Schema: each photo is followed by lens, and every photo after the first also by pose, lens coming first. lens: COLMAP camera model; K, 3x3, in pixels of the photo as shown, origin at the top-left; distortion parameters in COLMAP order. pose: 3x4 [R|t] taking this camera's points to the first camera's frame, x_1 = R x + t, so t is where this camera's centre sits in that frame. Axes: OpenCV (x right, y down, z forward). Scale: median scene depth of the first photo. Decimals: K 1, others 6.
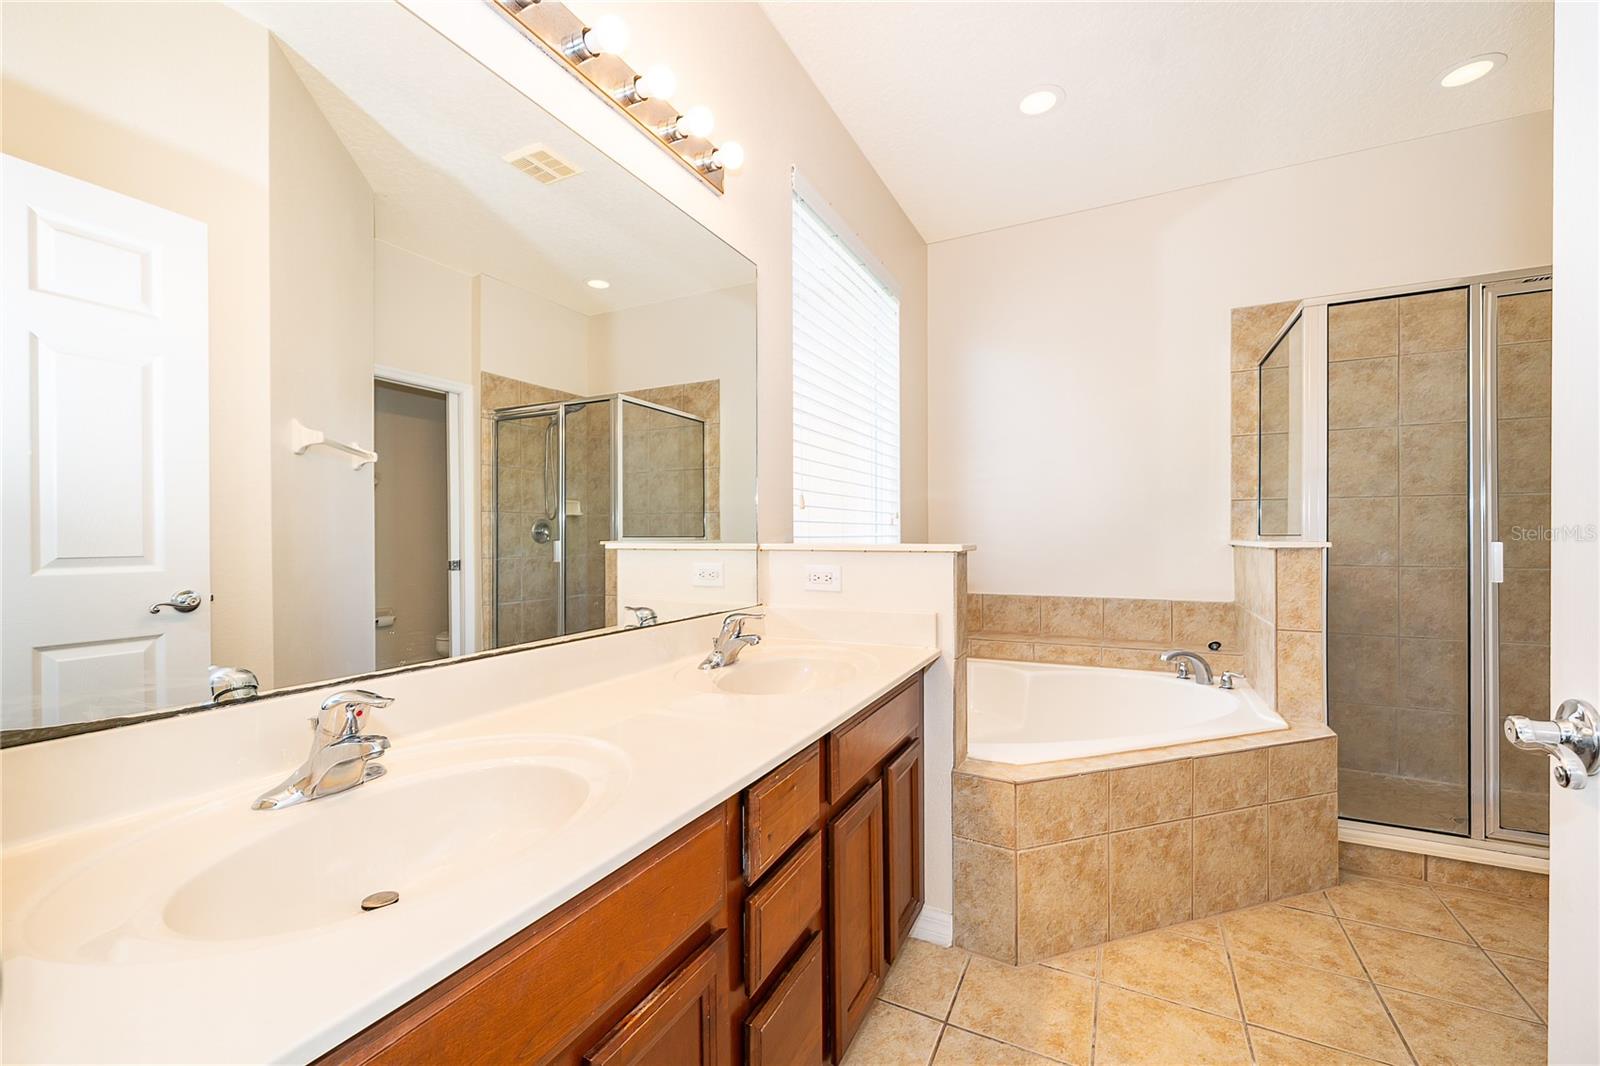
lens RADIAL K [[640.4, 0, 792.3], [0, 640.4, 540.7], [0, 0, 1]] dist [-0.002477, -0.000081]
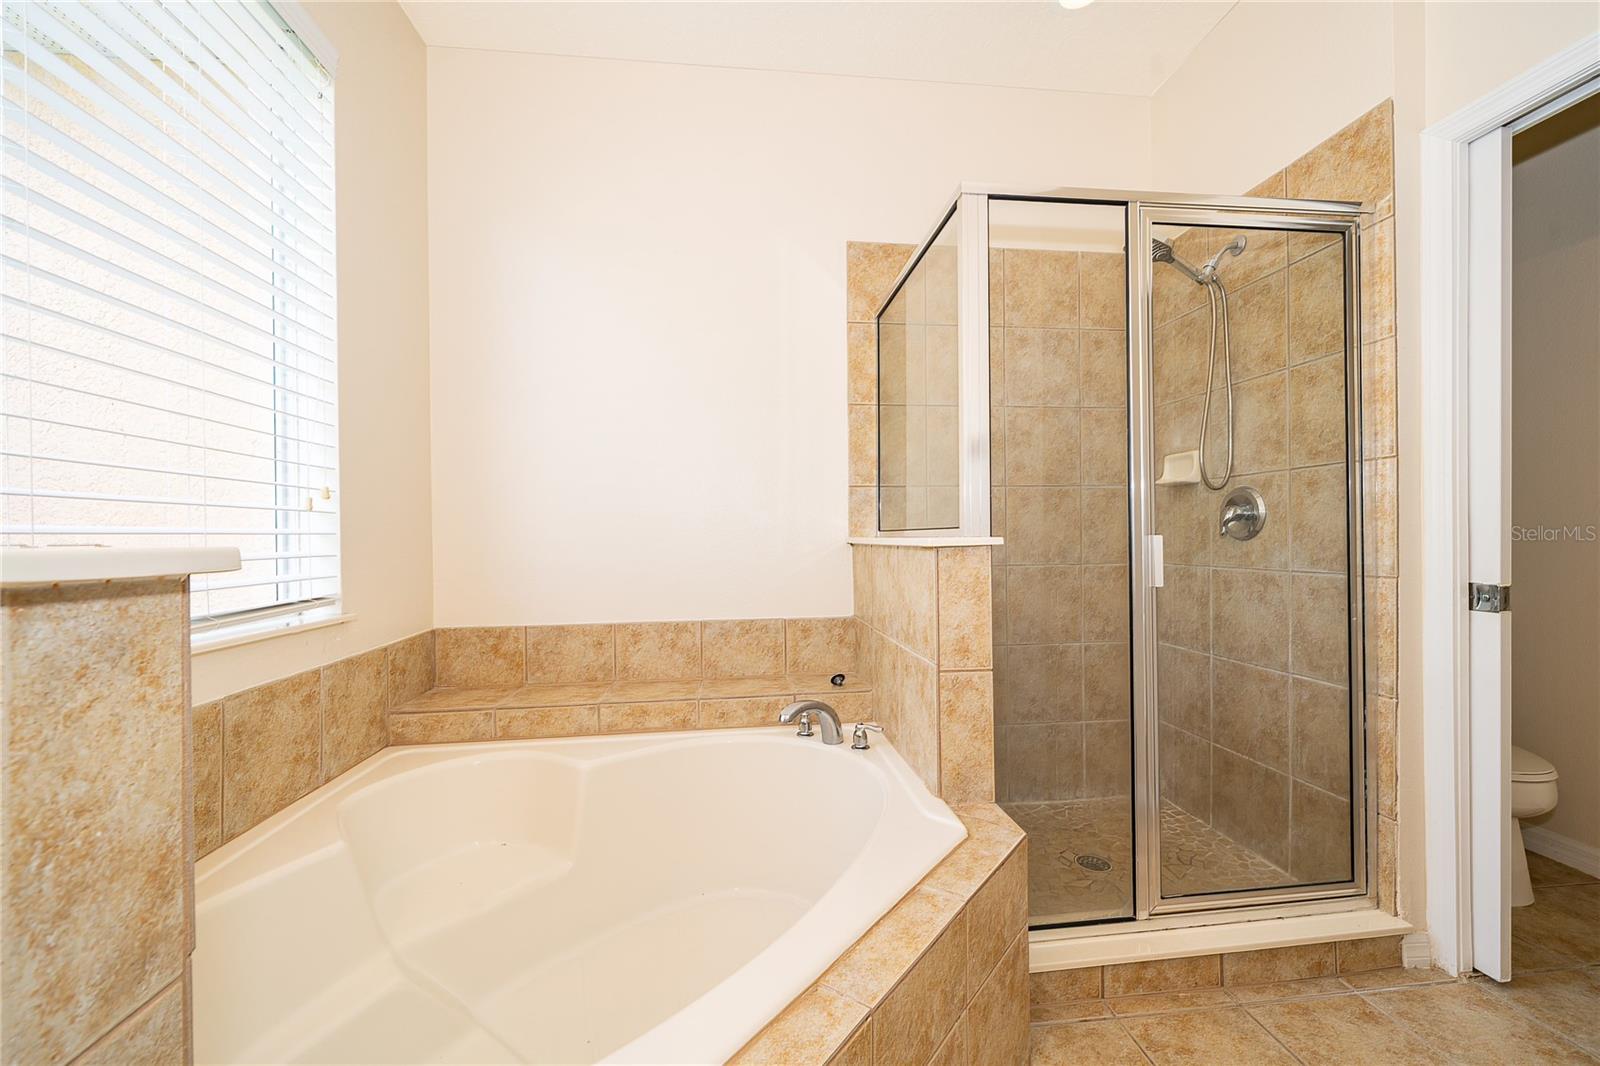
lens RADIAL K [[640.4, 0, 801.3], [0, 640.4, 537.2], [0, 0, 1]] dist [-0.002477, -0.000081]
pose [[0.826337, -0.004731, 0.563156, 0.201450], [0.009634, 0.999937, -0.005737, 0.003268], [-0.563093, 0.010167, 0.826331, 0.396040]]
